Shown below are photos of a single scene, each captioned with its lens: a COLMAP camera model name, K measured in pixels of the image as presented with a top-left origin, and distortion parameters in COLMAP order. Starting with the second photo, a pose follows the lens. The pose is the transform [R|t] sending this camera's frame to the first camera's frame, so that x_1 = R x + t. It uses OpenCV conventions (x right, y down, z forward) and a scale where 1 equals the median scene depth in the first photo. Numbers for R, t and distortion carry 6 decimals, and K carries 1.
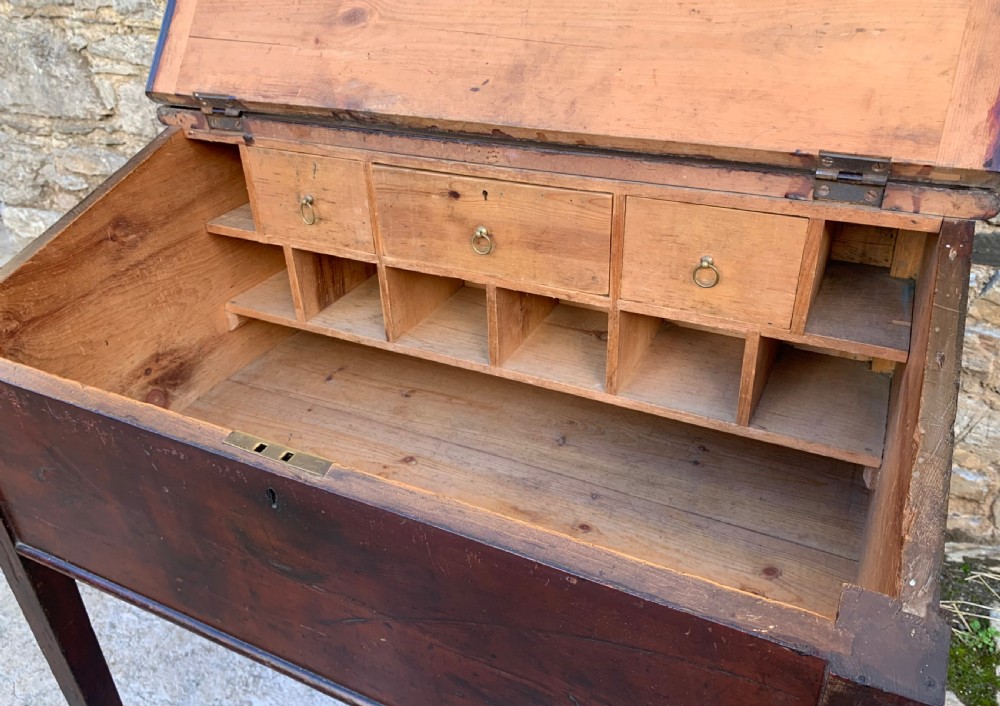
lens RADIAL K [[784.0, 0, 503.4], [0, 784.0, 339.5], [0, 0, 1]] dist [-0.006029, 0.011459]
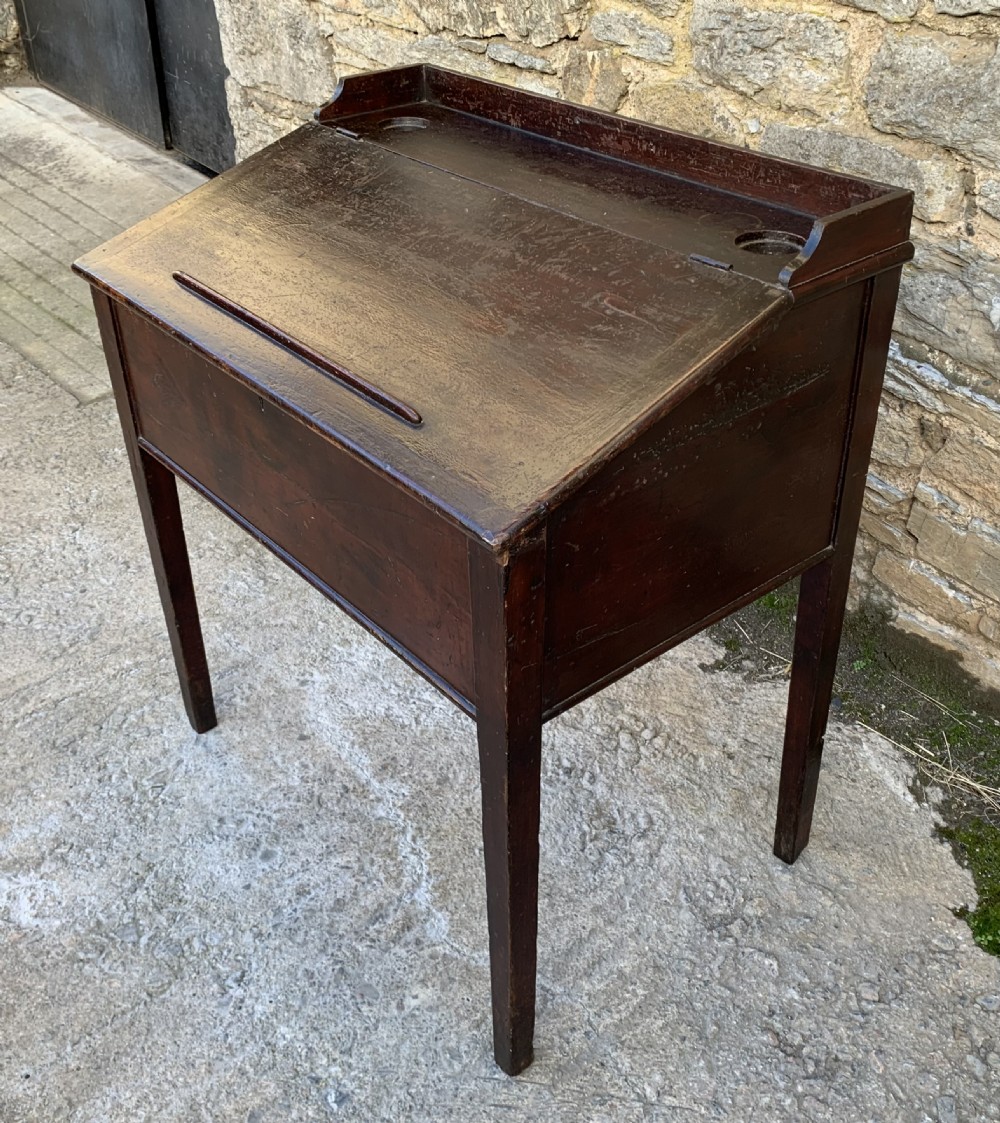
lens RADIAL K [[1159.9, 0, 541.4], [0, 1159.9, 542.6], [0, 0, 1]] dist [0.010593, 0.000000]
pose [[0.920892, 0.242802, -0.304968, 0.611061], [-0.222263, 0.969750, 0.100917, 0.074051], [0.320245, -0.025151, 0.947001, -0.615195]]
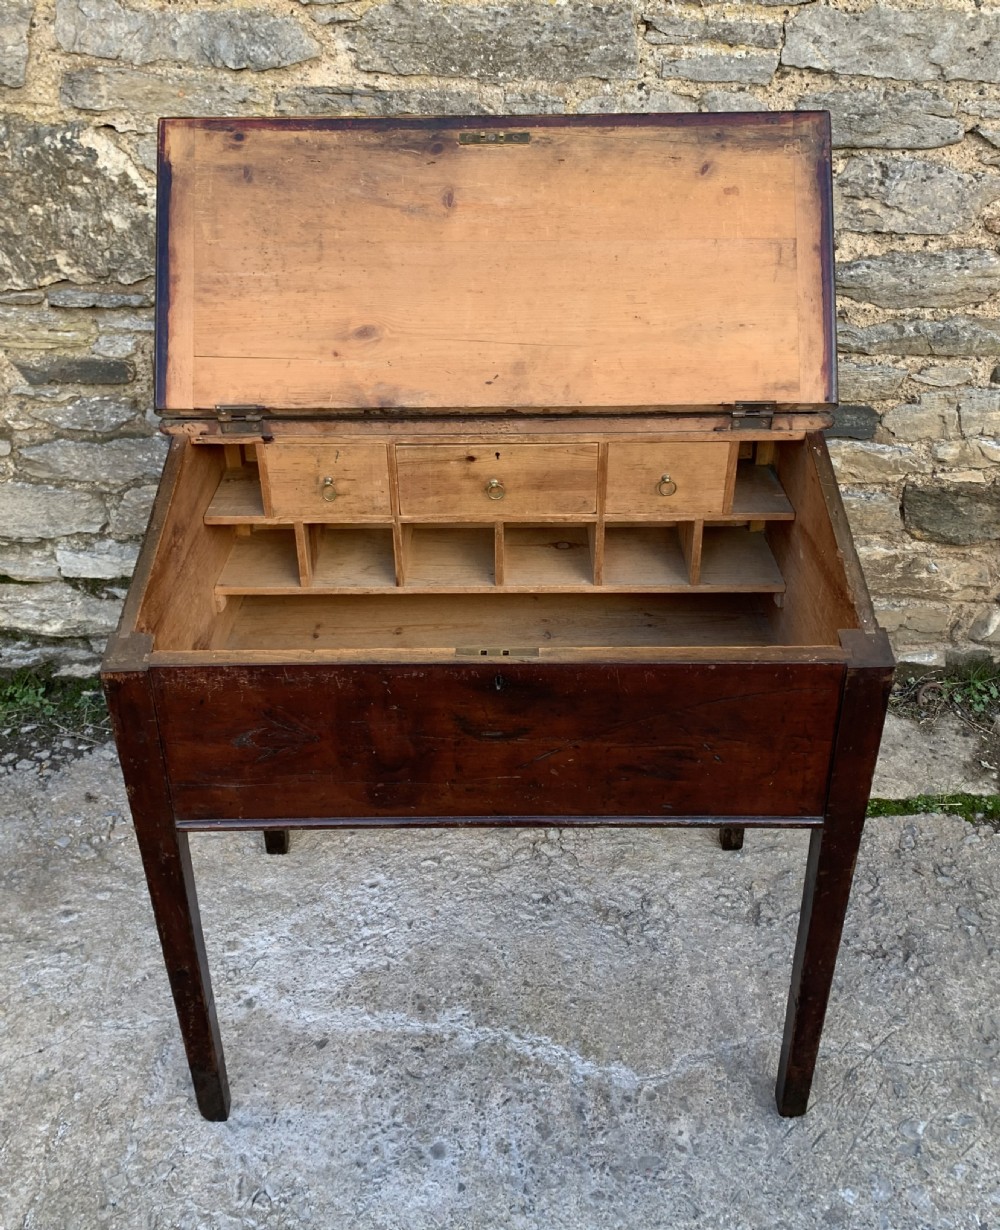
lens RADIAL K [[1135.5, 0, 496.9], [0, 1135.5, 545.9], [0, 0, 1]] dist [0.011399, 0.000000]
pose [[0.898632, -0.195136, 0.392915, -0.707917], [0.201334, 0.979182, 0.025827, -0.074761], [-0.389775, 0.055898, 0.919212, -0.660973]]
